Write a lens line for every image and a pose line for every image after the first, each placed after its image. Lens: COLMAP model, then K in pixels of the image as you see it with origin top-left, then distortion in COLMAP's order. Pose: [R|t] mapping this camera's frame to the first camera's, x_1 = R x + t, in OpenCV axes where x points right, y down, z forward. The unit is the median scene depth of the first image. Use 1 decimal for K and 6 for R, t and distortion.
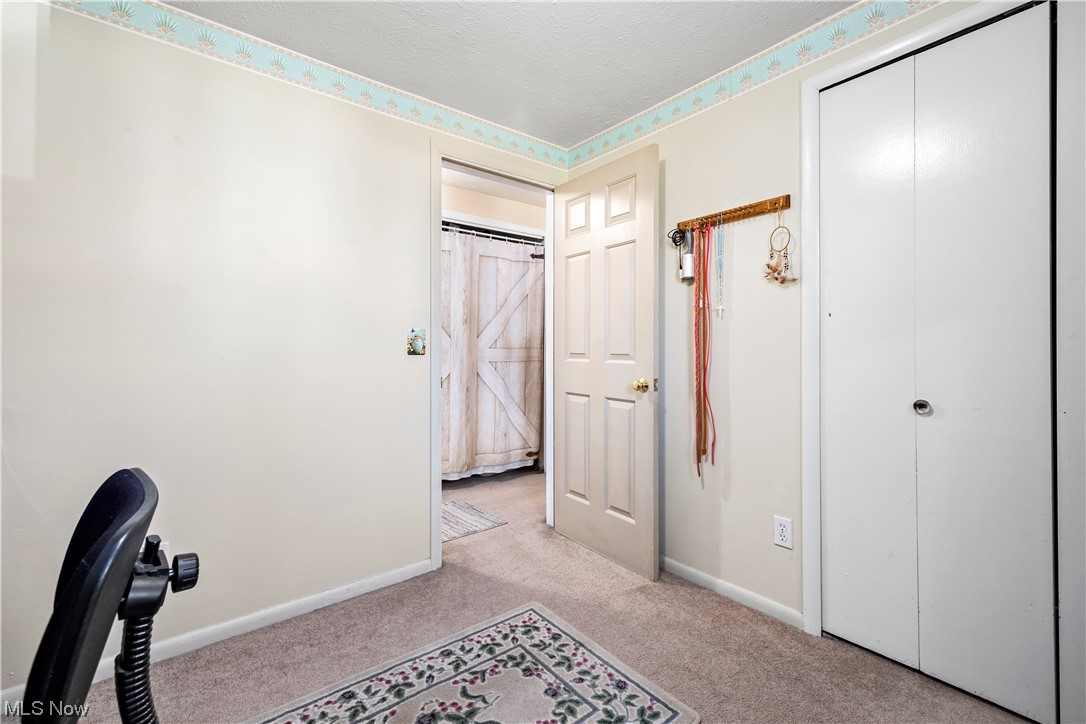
lens RADIAL K [[443.9, 0, 540.5], [0, 443.9, 350.2], [0, 0, 1]] dist [0.000891, -0.000079]
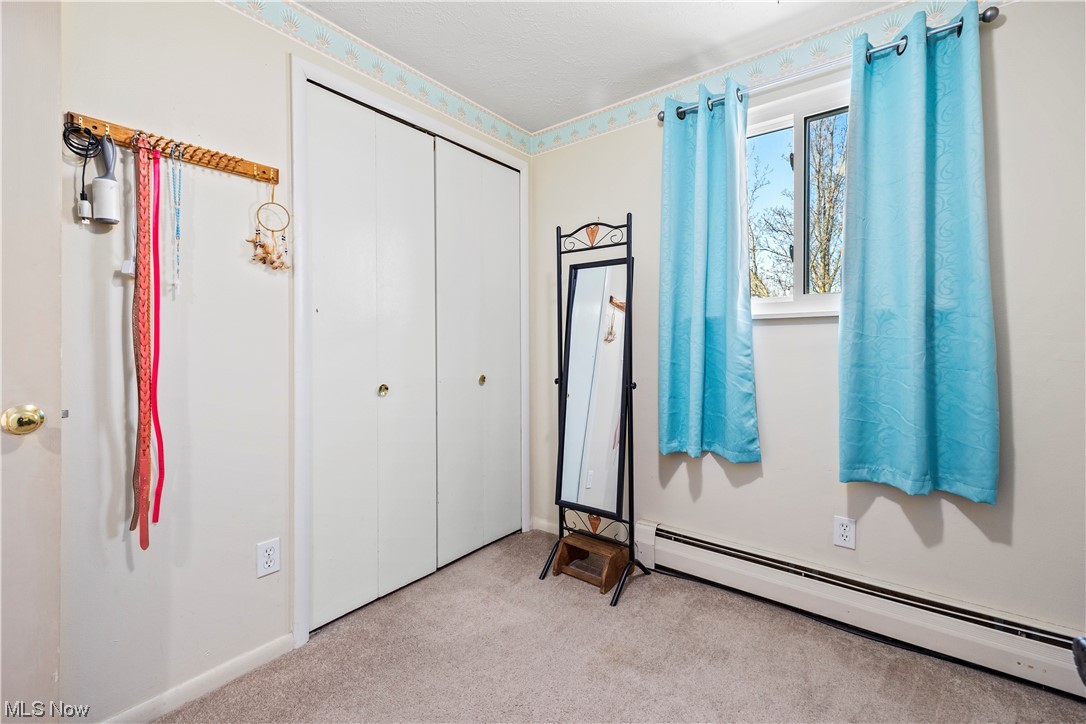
lens RADIAL K [[471.4, 0, 539.4], [0, 471.4, 343.1], [0, 0, 1]] dist [0.002483, 0.000105]
pose [[-0.219599, 0.006129, 0.975571, -0.466200], [0.001578, 0.999981, -0.005927, 0.000875], [-0.975589, 0.000238, -0.219605, 0.693625]]
